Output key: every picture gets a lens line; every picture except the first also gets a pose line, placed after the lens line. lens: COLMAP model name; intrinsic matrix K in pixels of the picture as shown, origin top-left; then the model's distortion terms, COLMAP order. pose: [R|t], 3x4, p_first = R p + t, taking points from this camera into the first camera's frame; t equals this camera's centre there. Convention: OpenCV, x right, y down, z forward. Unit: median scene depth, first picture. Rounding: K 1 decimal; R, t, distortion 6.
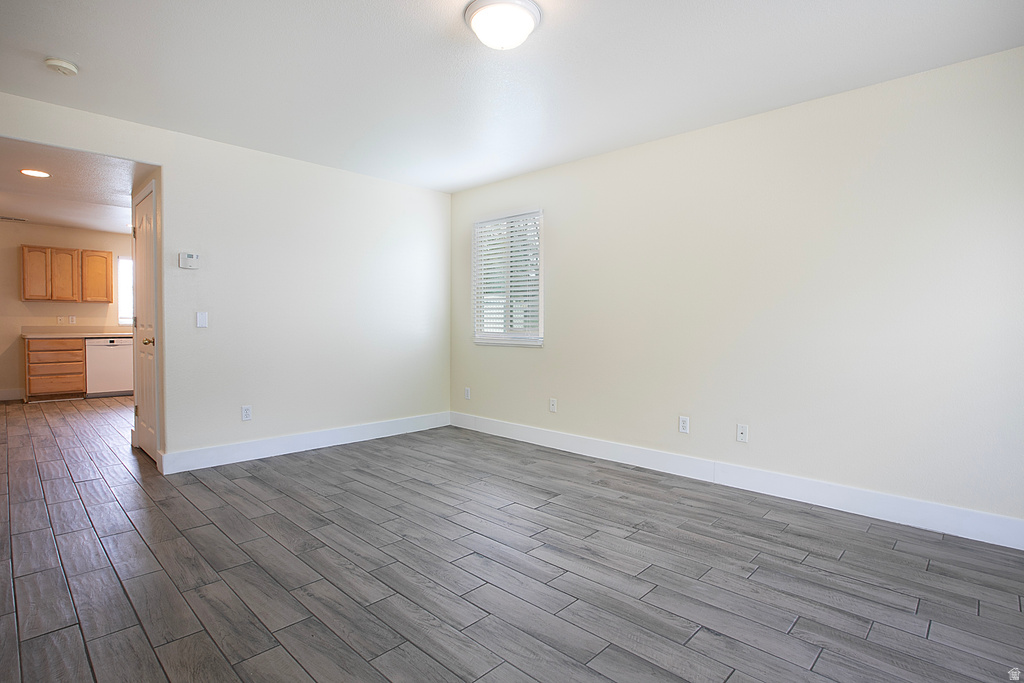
lens RADIAL K [[508.2, 0, 515.5], [0, 508.2, 339.8], [0, 0, 1]] dist [-0.039234, 0.000633]
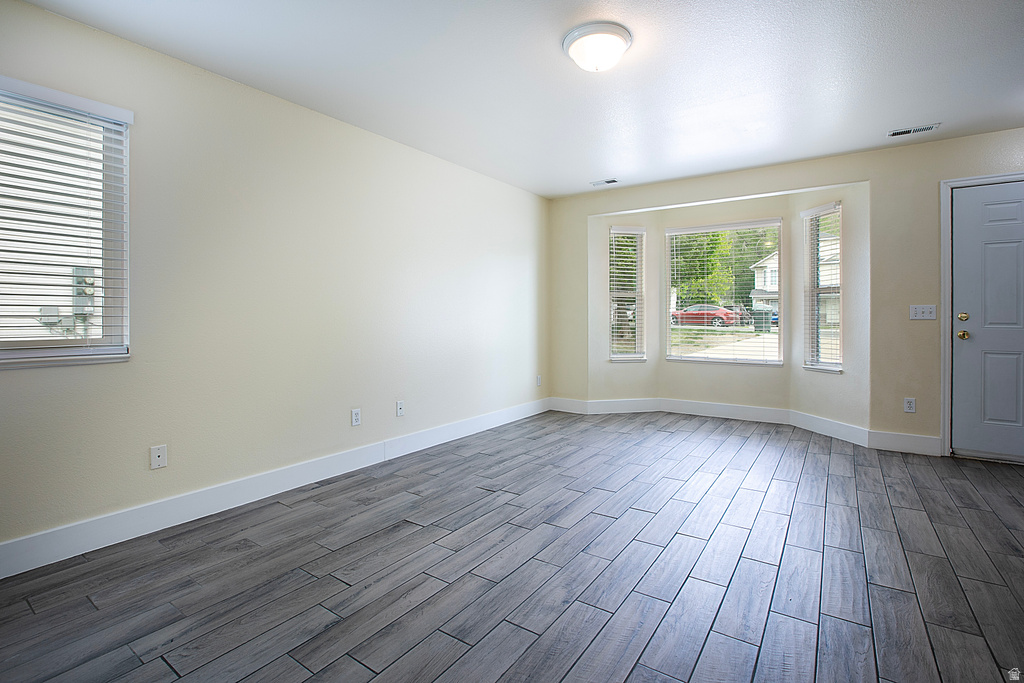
lens RADIAL K [[477.3, 0, 511.9], [0, 477.3, 318.4], [0, 0, 1]] dist [-0.050014, 0.018582]
pose [[-0.149676, -0.008629, 0.988697, -0.722701], [0.030324, 0.999451, 0.013314, -0.034019], [-0.988270, 0.031974, -0.149332, 0.948475]]
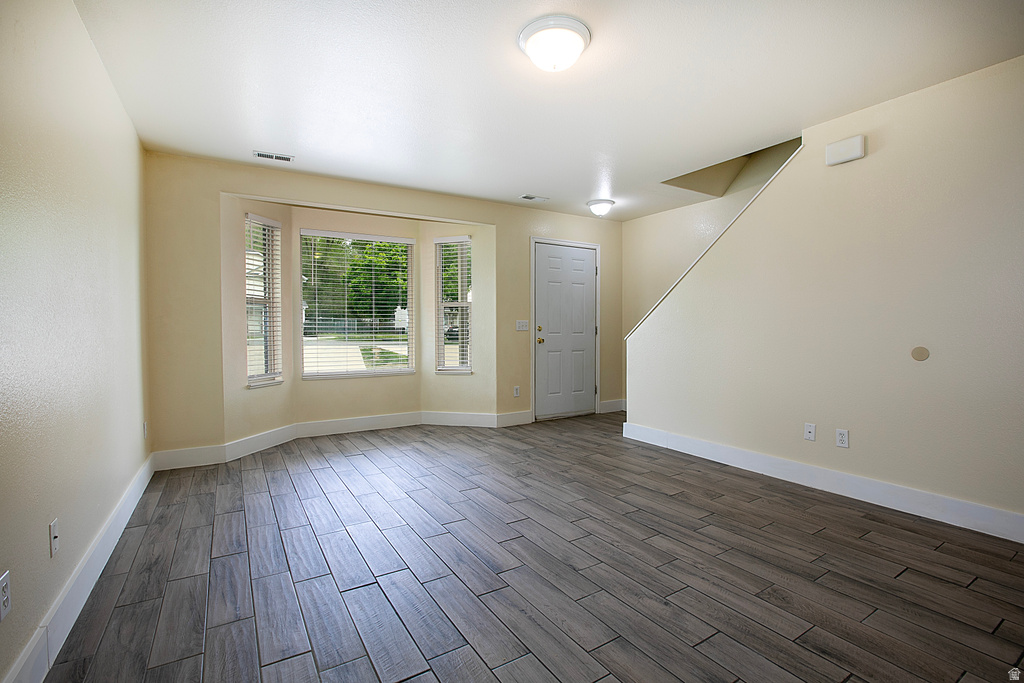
lens RADIAL K [[471.5, 0, 512.0], [0, 471.5, 341.5], [0, 0, 1]] dist [-0.044912, 0.018513]
pose [[-0.967082, -0.008815, 0.254313, -0.136893], [0.006135, 0.998302, 0.057934, -0.043687], [-0.254392, 0.057587, -0.965385, 1.395758]]
